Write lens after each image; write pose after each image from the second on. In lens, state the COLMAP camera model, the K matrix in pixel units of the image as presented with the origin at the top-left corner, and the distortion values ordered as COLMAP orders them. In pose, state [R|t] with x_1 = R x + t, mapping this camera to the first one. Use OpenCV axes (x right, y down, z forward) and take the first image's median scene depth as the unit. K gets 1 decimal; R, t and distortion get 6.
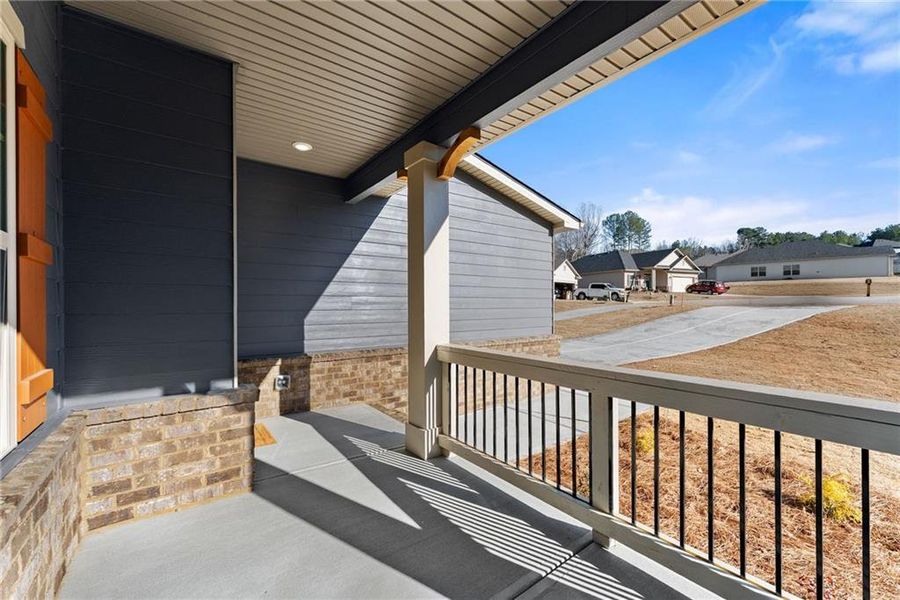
lens RADIAL K [[363.8, 0, 445.3], [0, 363.8, 307.2], [0, 0, 1]] dist [-0.000027, -0.000216]
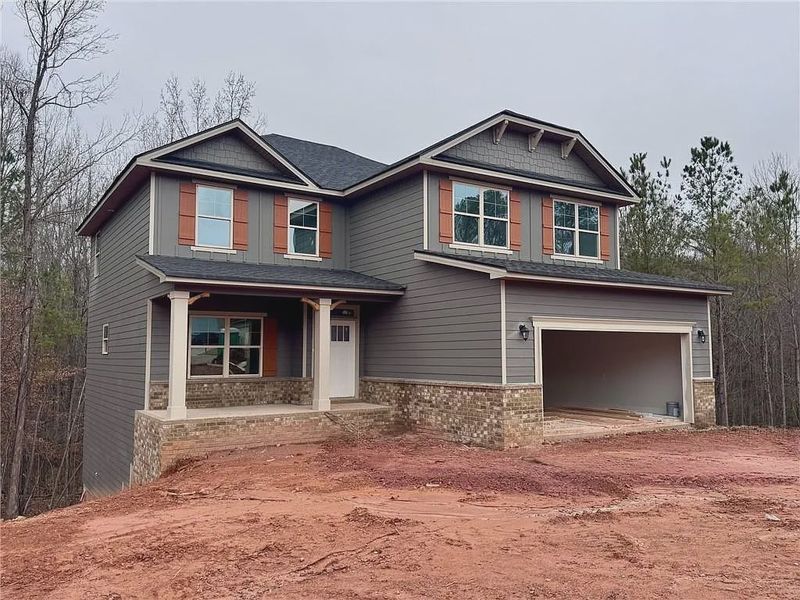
lens RADIAL K [[659.3, 0, 414.8], [0, 659.3, 308.2], [0, 0, 1]] dist [0.088872, -0.002252]
pose [[-0.048568, -0.064299, -0.996748, 3.286535], [0.000139, 0.997925, -0.064382, -0.028315], [0.998820, -0.003266, -0.048458, 1.317853]]
